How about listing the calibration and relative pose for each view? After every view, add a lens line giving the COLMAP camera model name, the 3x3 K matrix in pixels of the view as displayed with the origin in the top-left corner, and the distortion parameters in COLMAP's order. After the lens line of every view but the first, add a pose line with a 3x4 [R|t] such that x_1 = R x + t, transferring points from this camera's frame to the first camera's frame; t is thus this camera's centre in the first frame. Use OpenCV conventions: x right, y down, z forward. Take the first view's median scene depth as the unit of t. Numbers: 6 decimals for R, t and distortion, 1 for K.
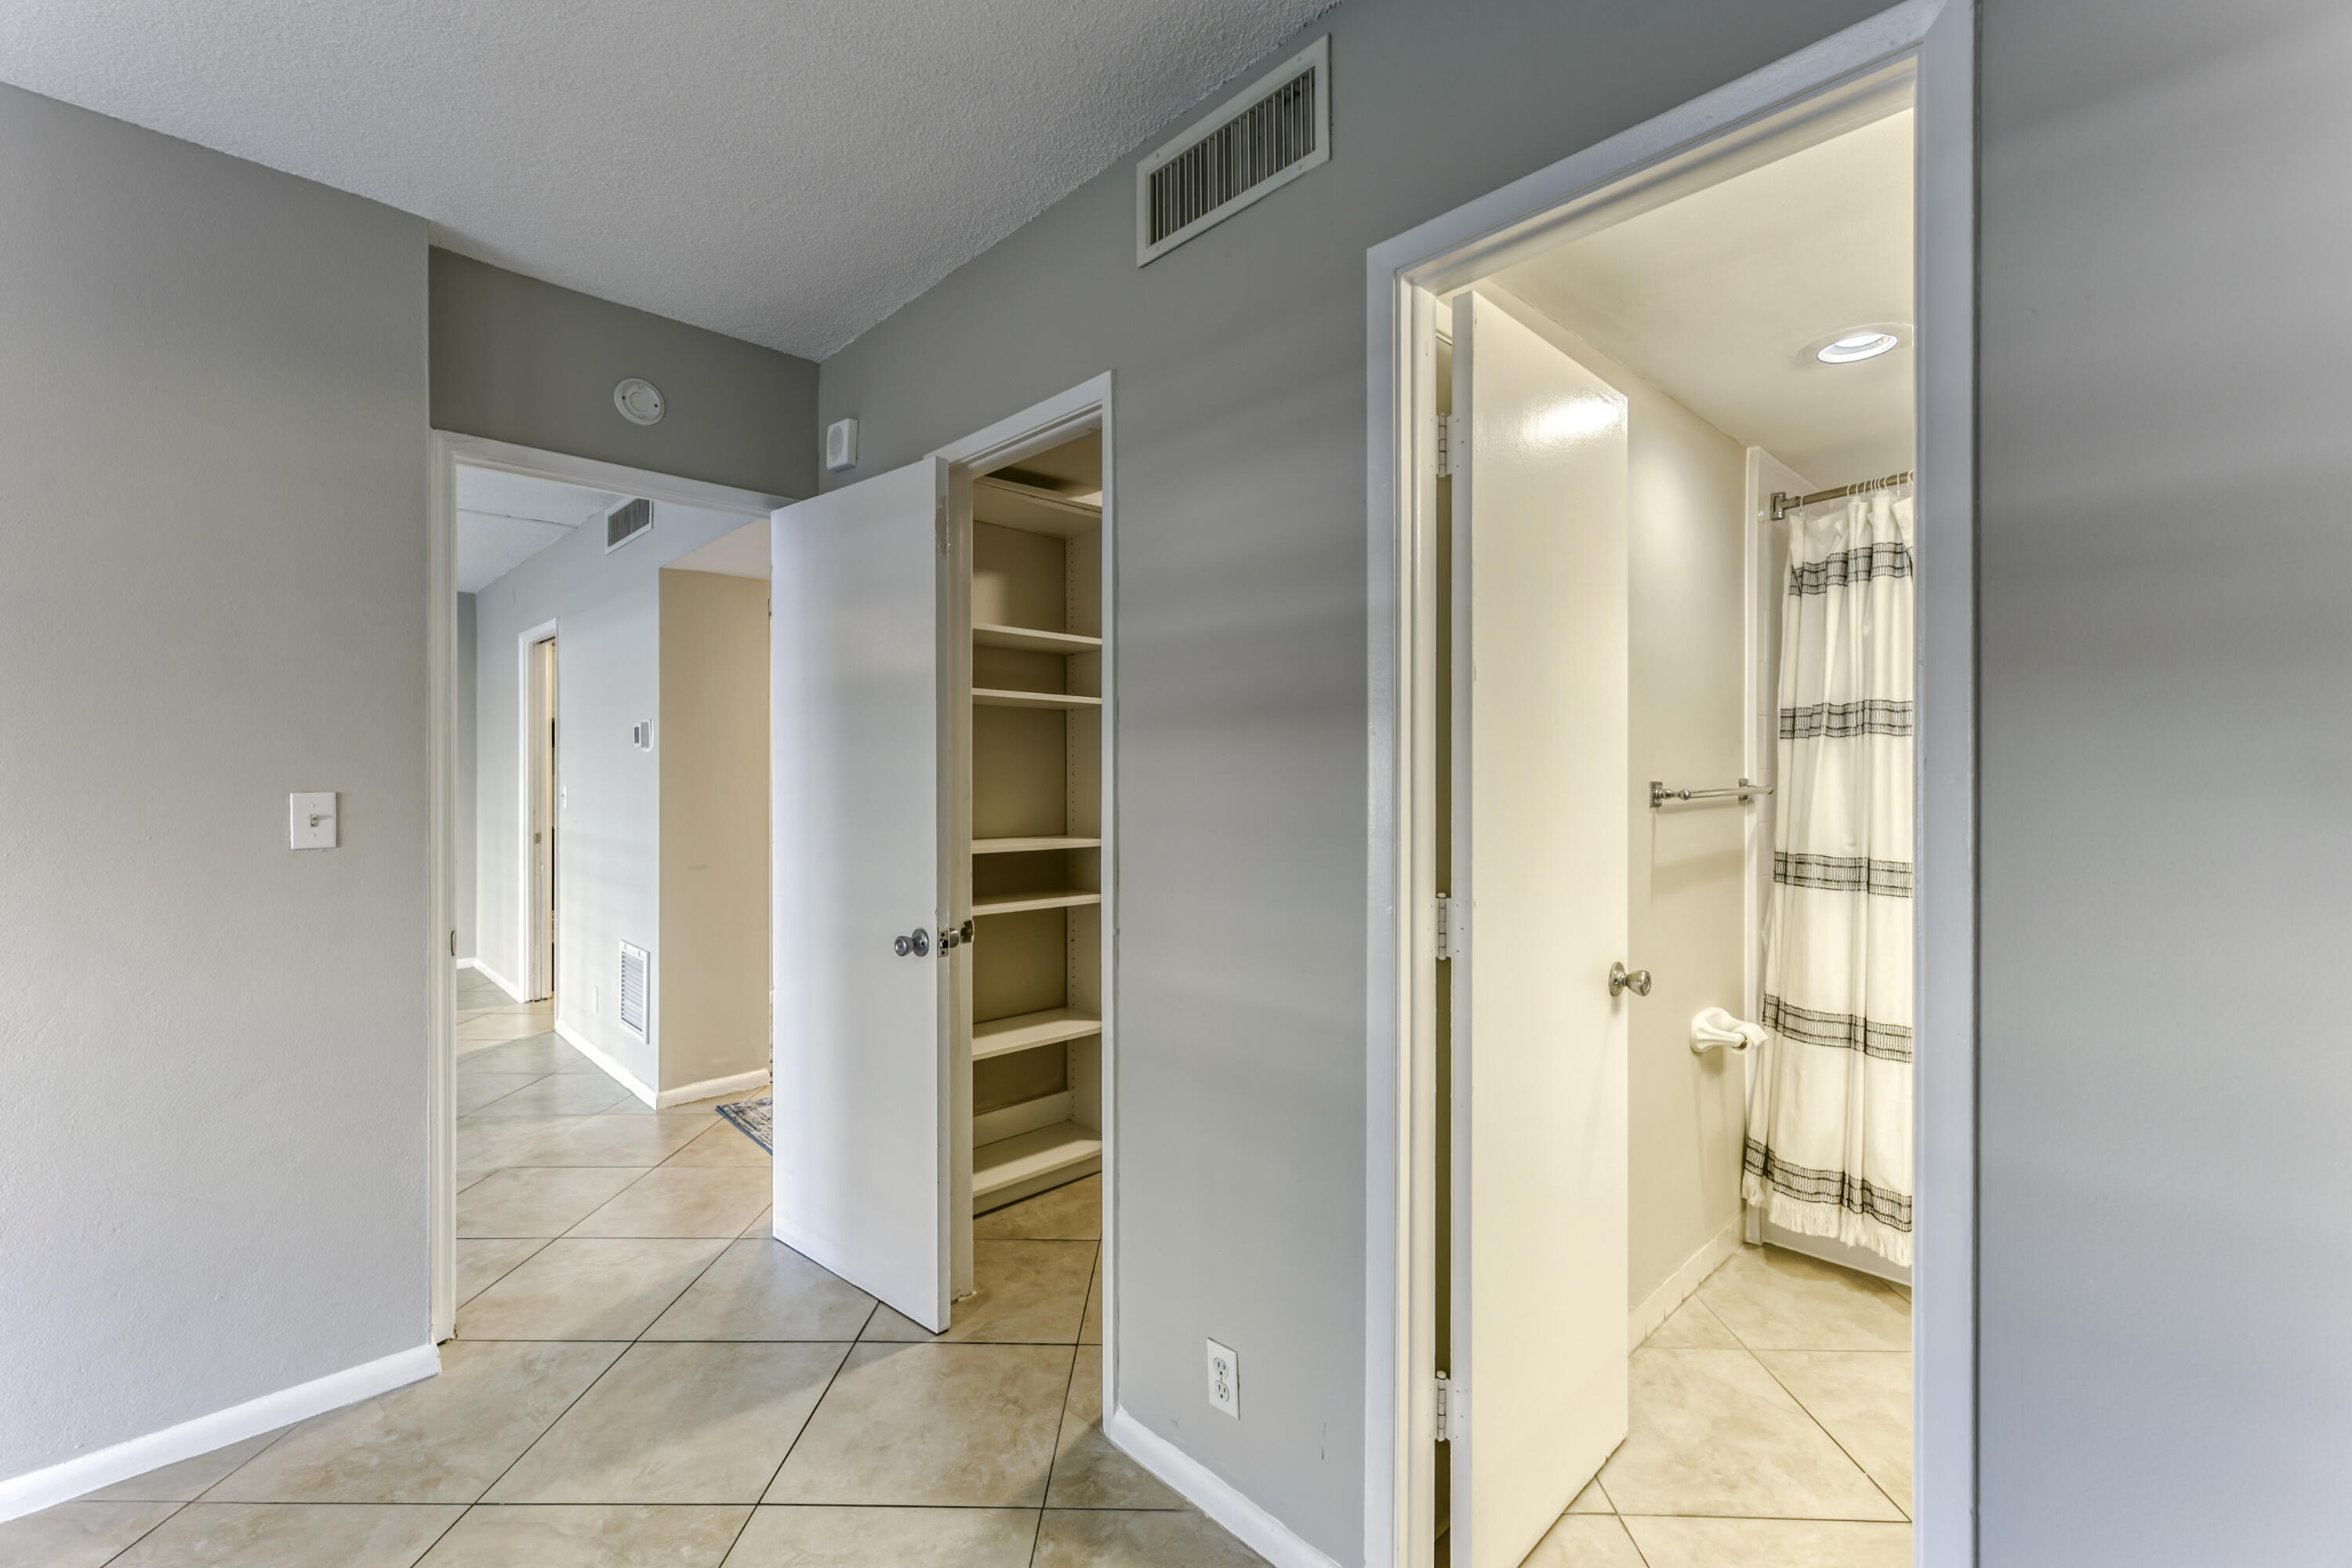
lens RADIAL K [[989.1, 0, 1183.9], [0, 989.1, 773.3], [0, 0, 1]] dist [0.003055, 0.000013]
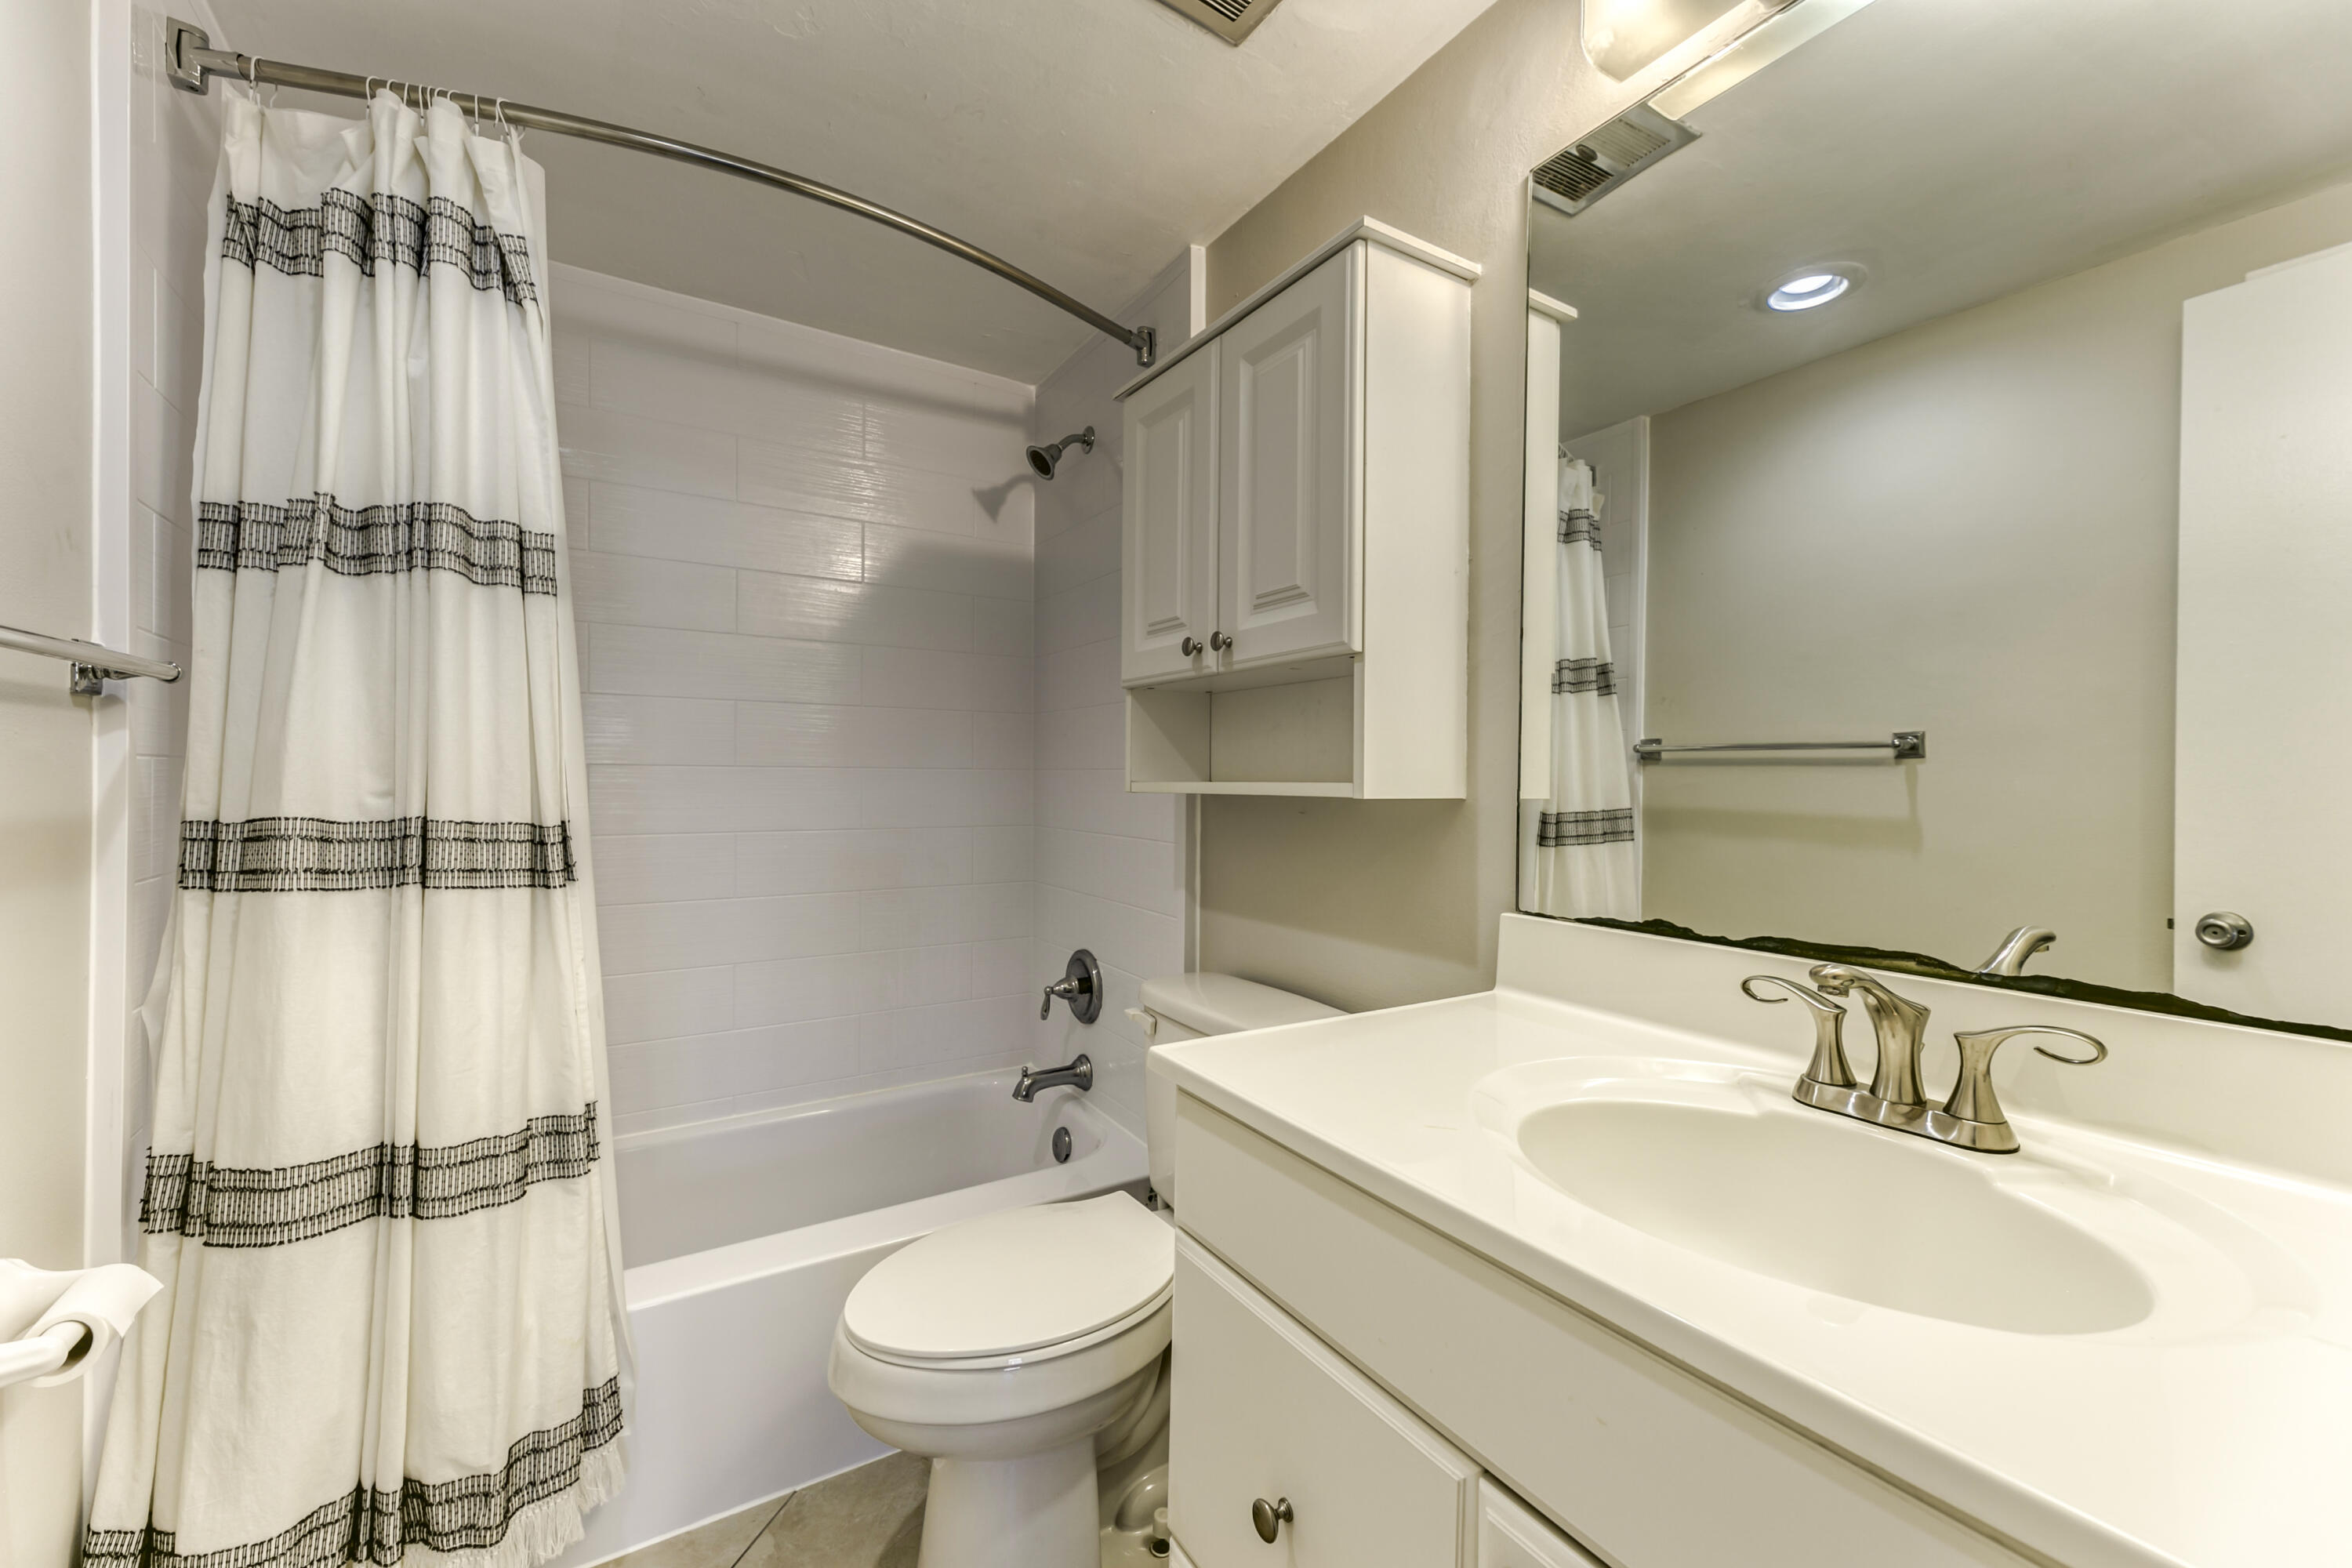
lens RADIAL K [[951.8, 0, 1178.6], [0, 951.8, 779.1], [0, 0, 1]] dist [0.007502, 0.000872]
pose [[0.205429, 0.001753, 0.978670, 0.294098], [-0.007747, 0.999970, -0.000165, 0.062159], [-0.978641, -0.007548, 0.205437, 0.521706]]
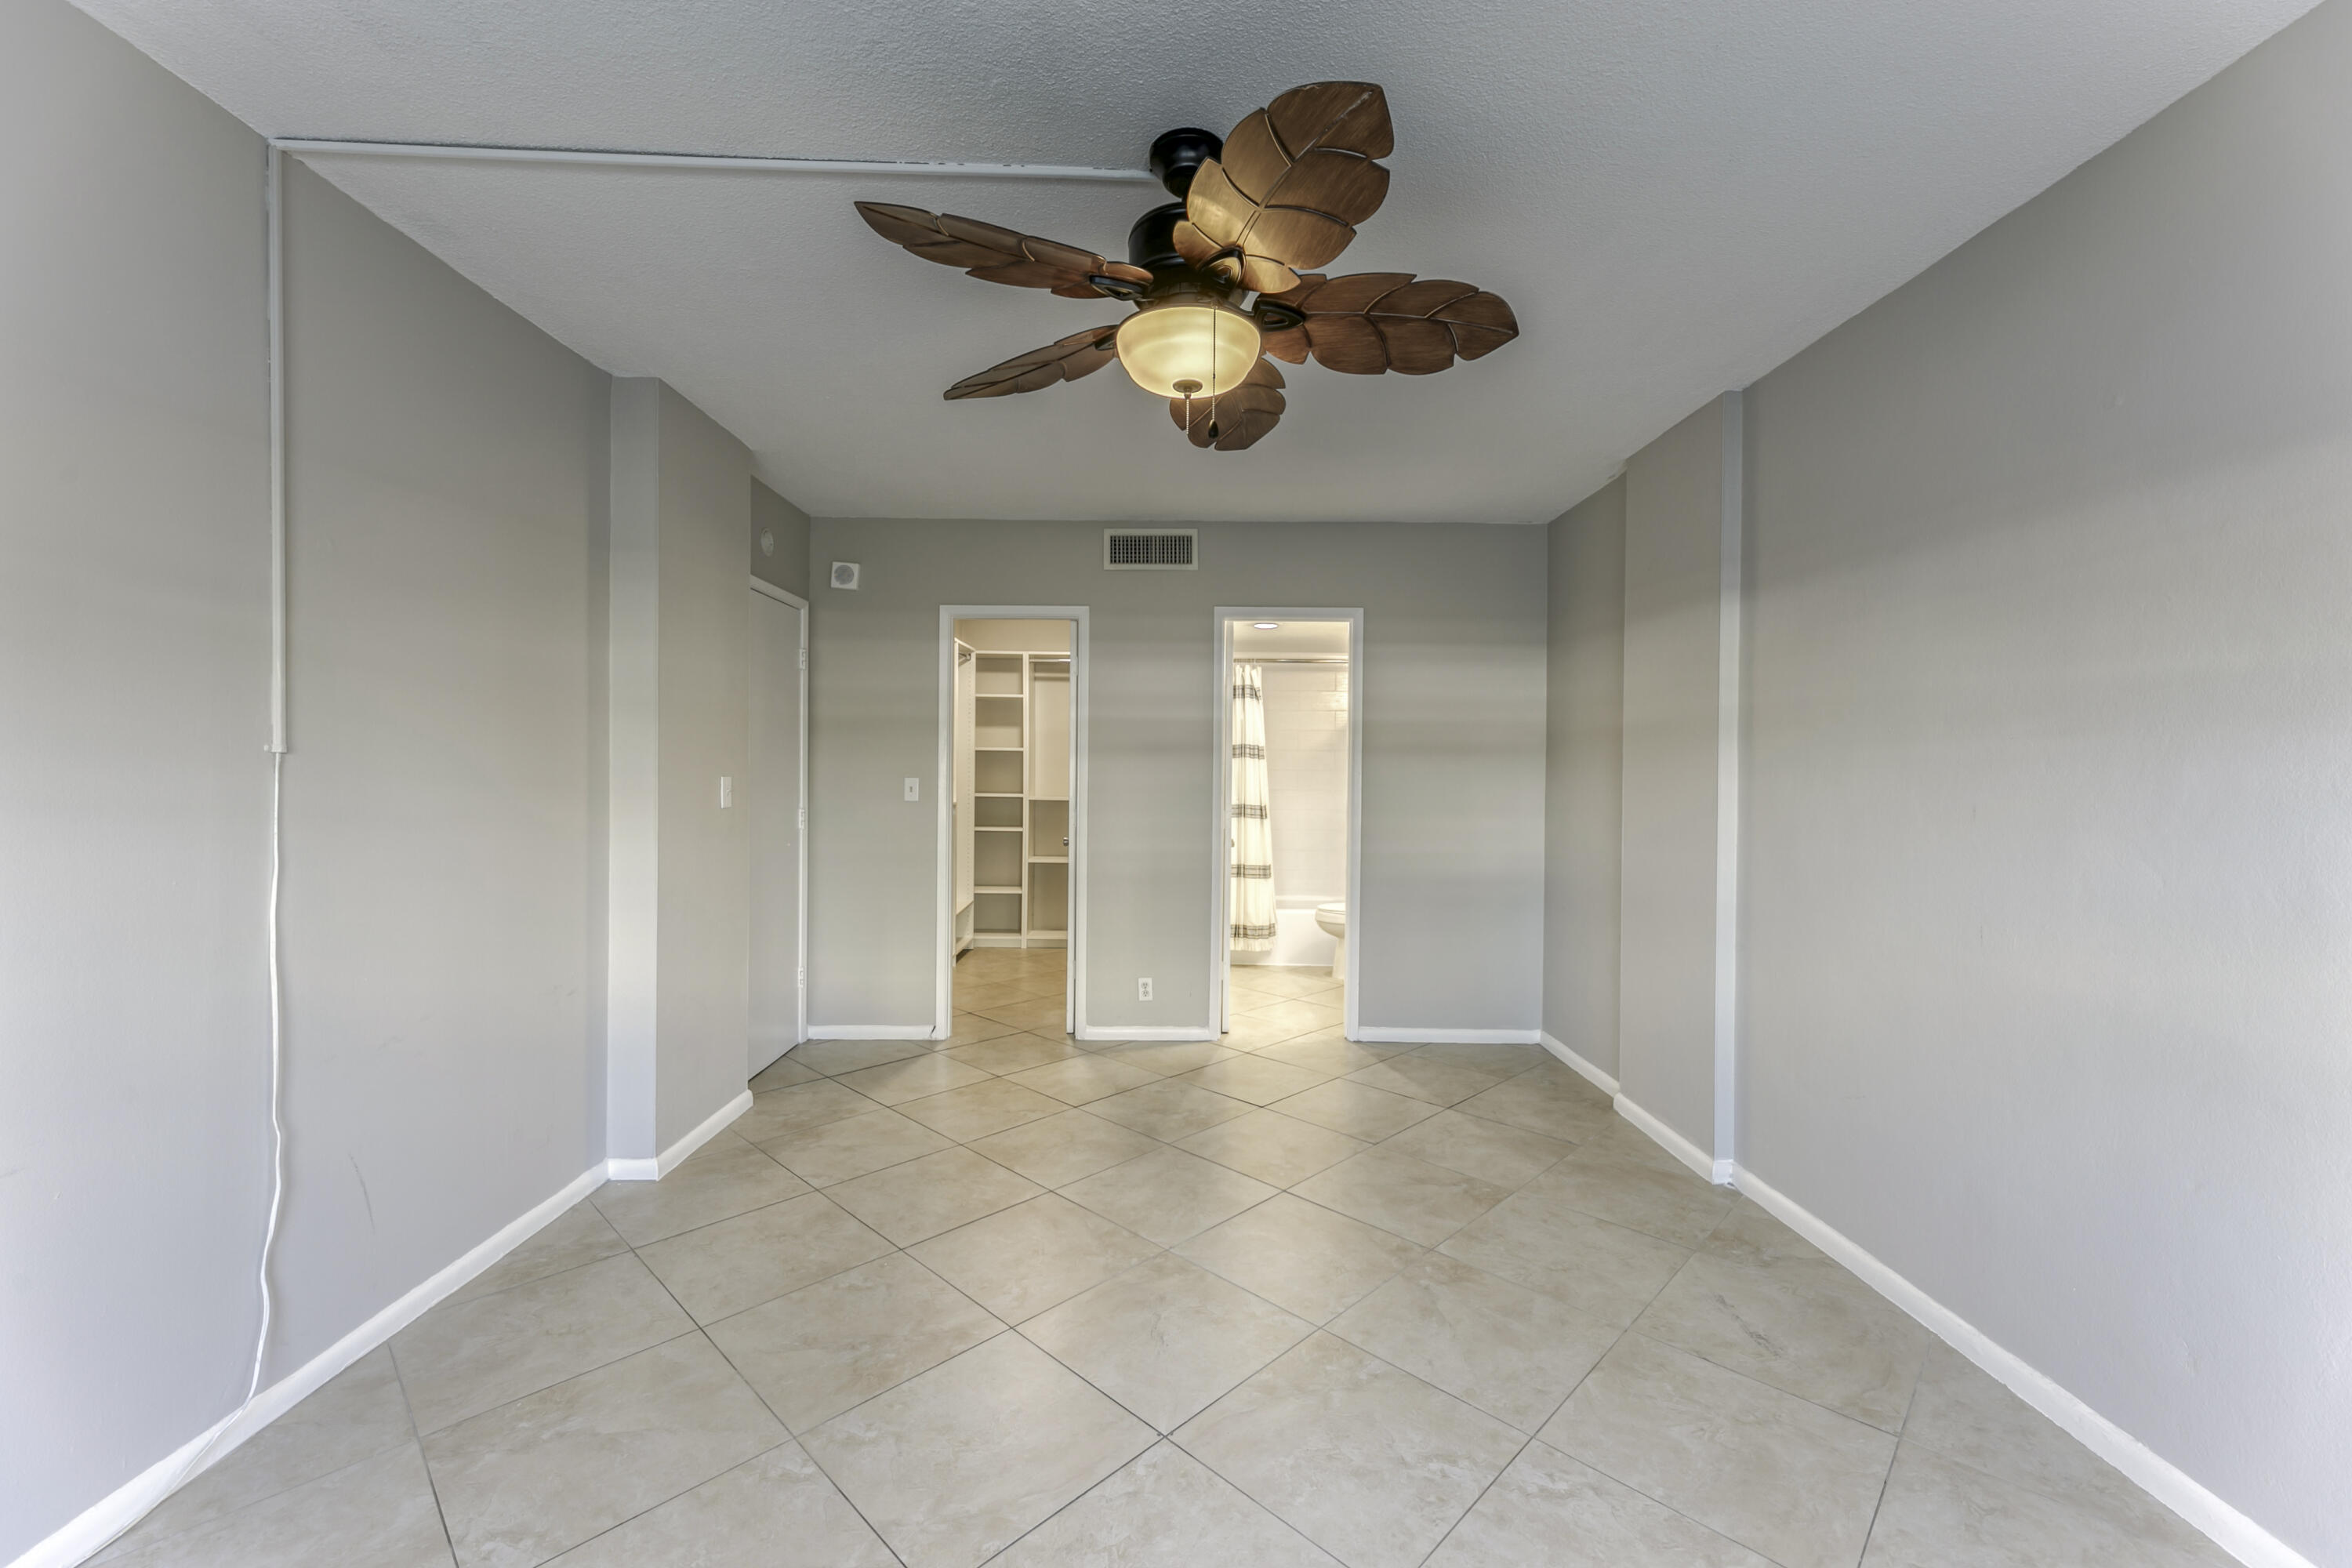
lens RADIAL K [[951.8, 0, 1178.6], [0, 951.8, 779.1], [0, 0, 1]] dist [0.007502, 0.000872]
pose [[0.689965, 0.001734, 0.723841, -1.244746], [-0.009592, 0.999931, 0.006747, 0.003428], [-0.723779, -0.011599, 0.689934, -0.611502]]
